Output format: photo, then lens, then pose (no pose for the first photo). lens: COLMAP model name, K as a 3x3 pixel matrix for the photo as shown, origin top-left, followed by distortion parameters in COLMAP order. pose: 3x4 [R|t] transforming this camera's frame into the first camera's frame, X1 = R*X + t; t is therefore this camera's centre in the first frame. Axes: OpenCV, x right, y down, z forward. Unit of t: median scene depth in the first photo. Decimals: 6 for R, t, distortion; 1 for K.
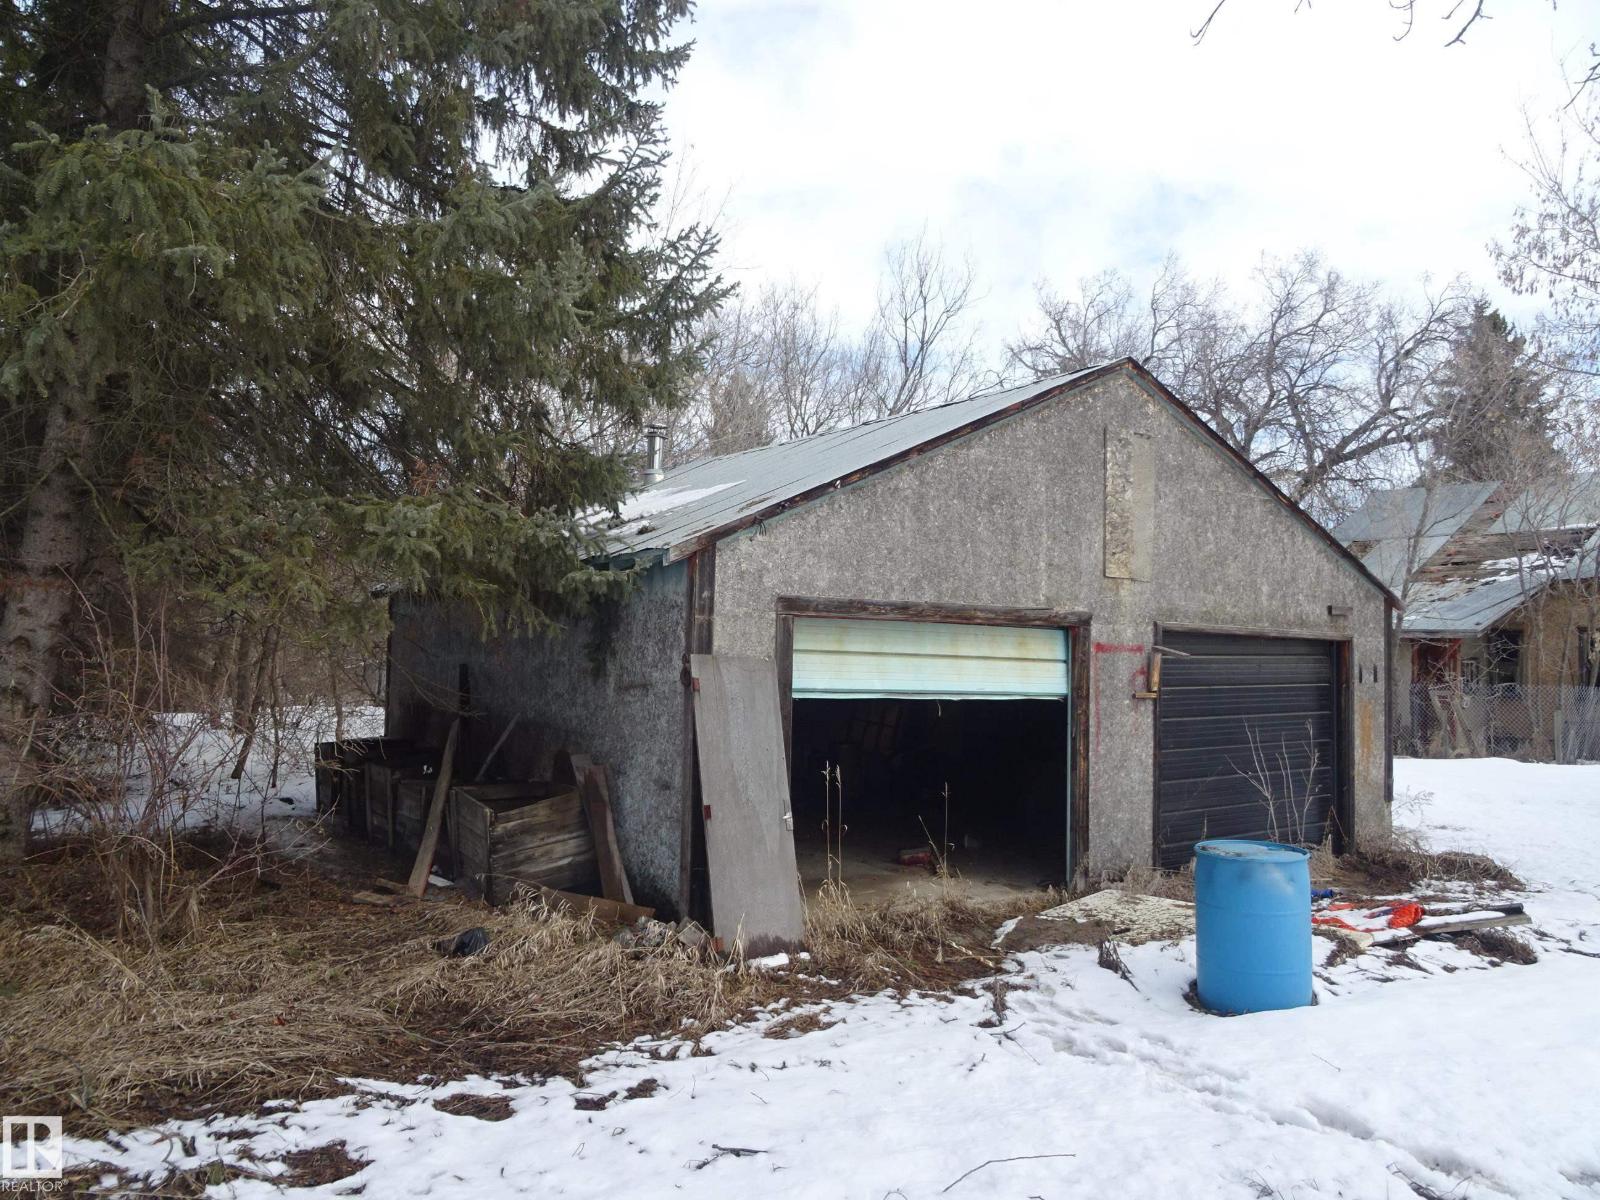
lens RADIAL K [[1174.9, 0, 802.2], [0, 1174.9, 582.8], [0, 0, 1]] dist [0.006712, 0.006622]
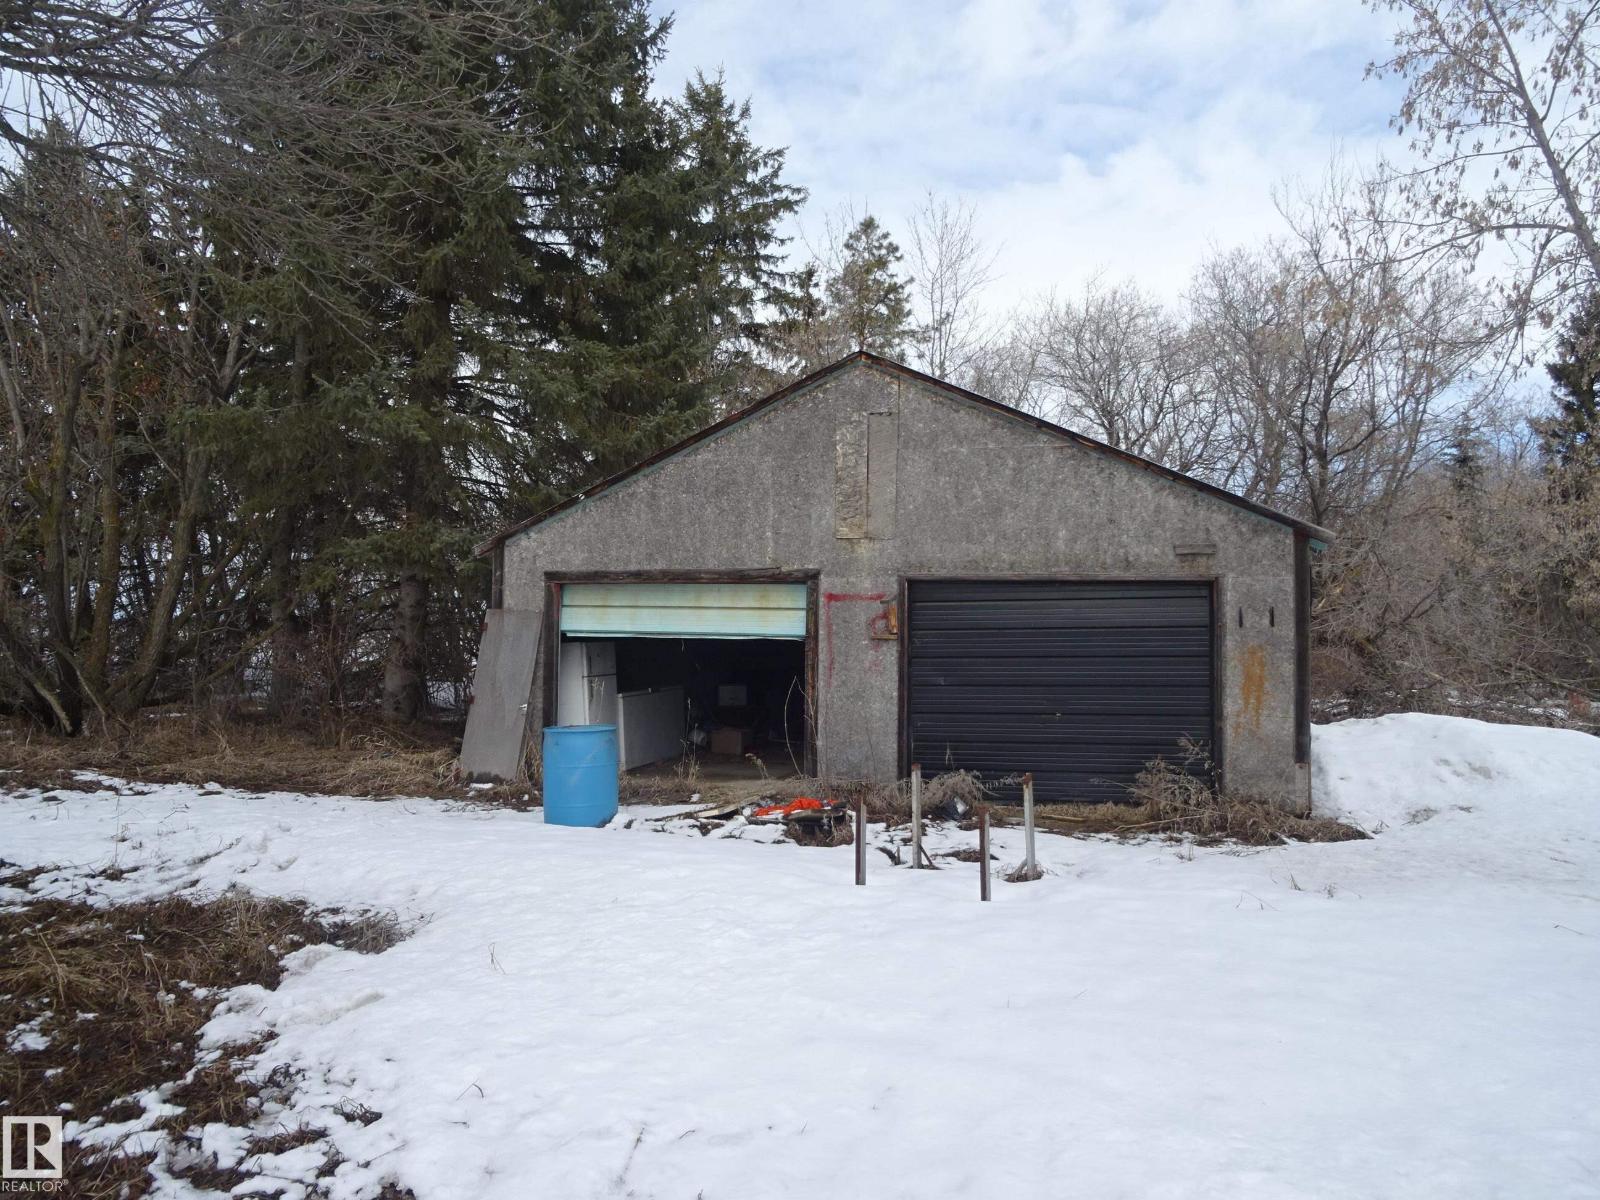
lens RADIAL K [[1174.9, 0, 802.2], [0, 1174.9, 582.8], [0, 0, 1]] dist [0.006712, 0.006622]
pose [[0.639320, -0.048961, -0.767381, 1.179889], [0.053977, 0.998367, -0.018729, 0.062055], [0.767044, -0.029448, 0.640918, 0.199637]]
